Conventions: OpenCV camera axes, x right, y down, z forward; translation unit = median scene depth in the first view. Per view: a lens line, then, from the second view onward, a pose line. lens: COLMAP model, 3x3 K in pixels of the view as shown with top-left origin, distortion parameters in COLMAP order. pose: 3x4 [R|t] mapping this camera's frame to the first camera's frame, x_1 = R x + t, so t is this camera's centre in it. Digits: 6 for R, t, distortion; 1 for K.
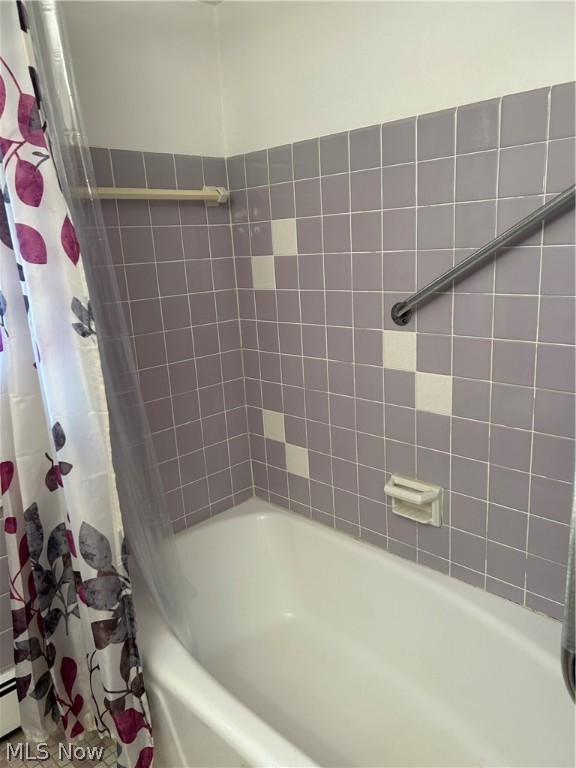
lens RADIAL K [[580.8, 0, 293.2], [0, 580.8, 383.2], [0, 0, 1]] dist [0.060854, -0.071719]
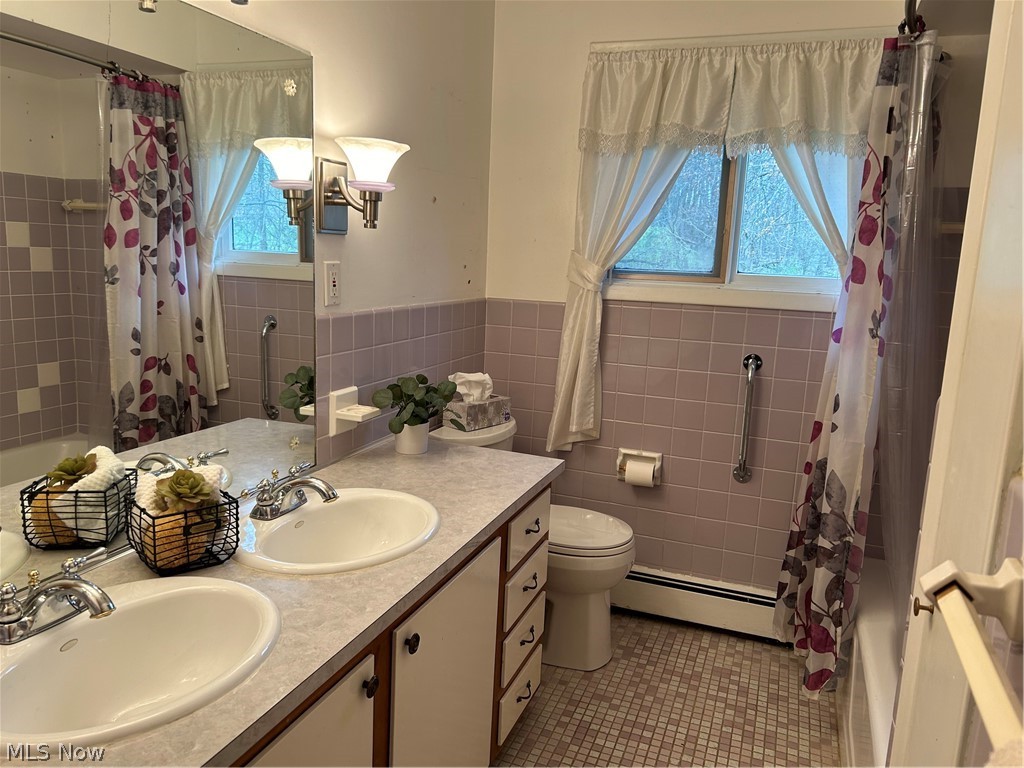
lens RADIAL K [[774.4, 0, 512.0], [0, 774.4, 384.0], [0, 0, 1]] dist [0.060854, -0.071719]
pose [[0.407285, 0.229590, -0.883973, 0.872897], [-0.292271, 0.949753, 0.112012, 0.059006], [0.865273, 0.212739, 0.453923, -0.502738]]
